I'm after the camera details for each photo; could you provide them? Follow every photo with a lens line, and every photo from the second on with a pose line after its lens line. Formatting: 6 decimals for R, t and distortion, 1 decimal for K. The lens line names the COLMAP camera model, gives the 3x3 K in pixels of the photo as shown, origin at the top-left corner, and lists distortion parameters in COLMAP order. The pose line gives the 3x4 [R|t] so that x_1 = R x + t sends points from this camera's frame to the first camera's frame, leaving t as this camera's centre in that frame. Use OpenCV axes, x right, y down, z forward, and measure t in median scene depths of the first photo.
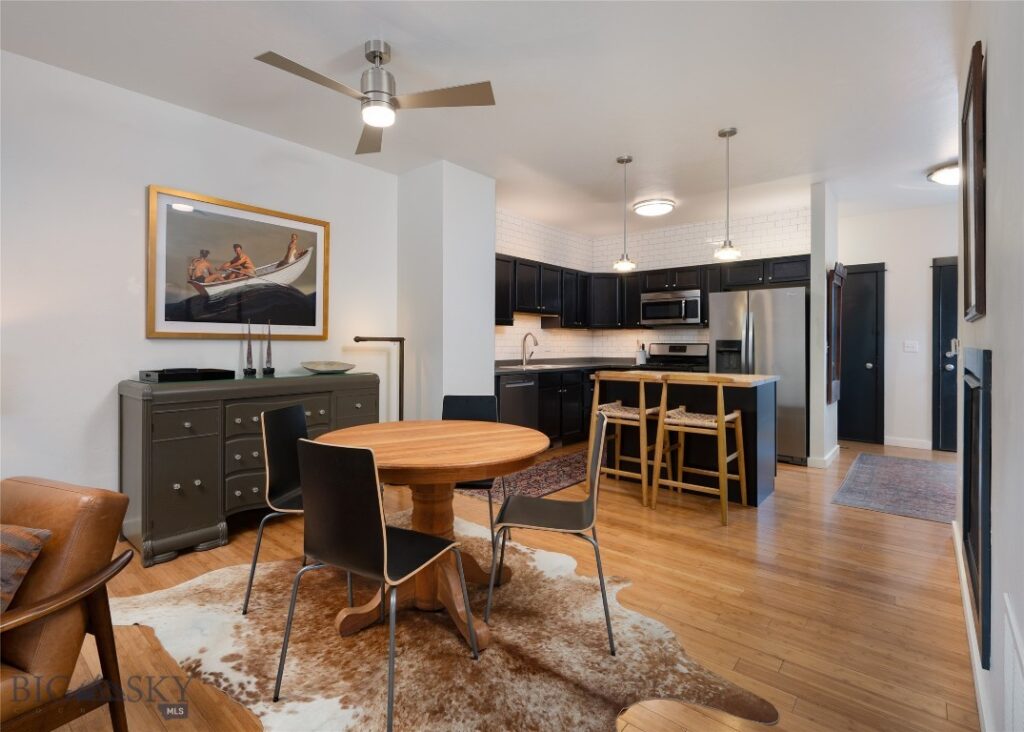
lens RADIAL K [[494.5, 0, 510.9], [0, 494.5, 345.5], [0, 0, 1]] dist [0.003536, 0.000621]
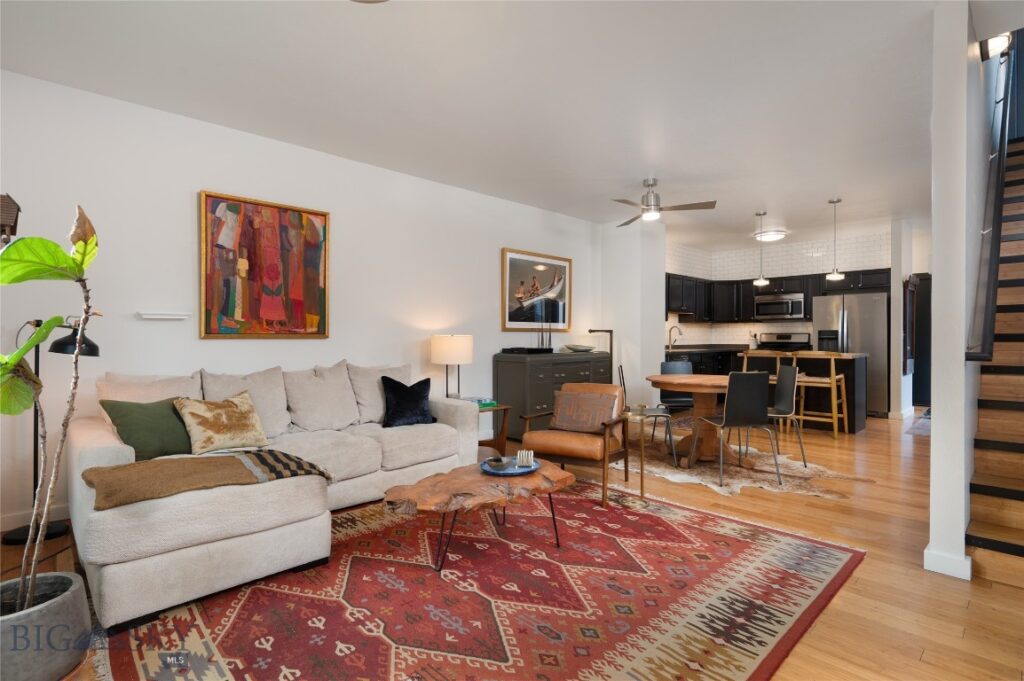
lens RADIAL K [[496.9, 0, 512.0], [0, 496.9, 340.5], [0, 0, 1]] dist [0.002920, 0.000117]
pose [[0.994360, -0.003588, -0.105996, -0.396482], [0.004263, 0.999972, 0.006144, 0.007074], [0.105971, -0.006561, 0.994348, -0.653855]]
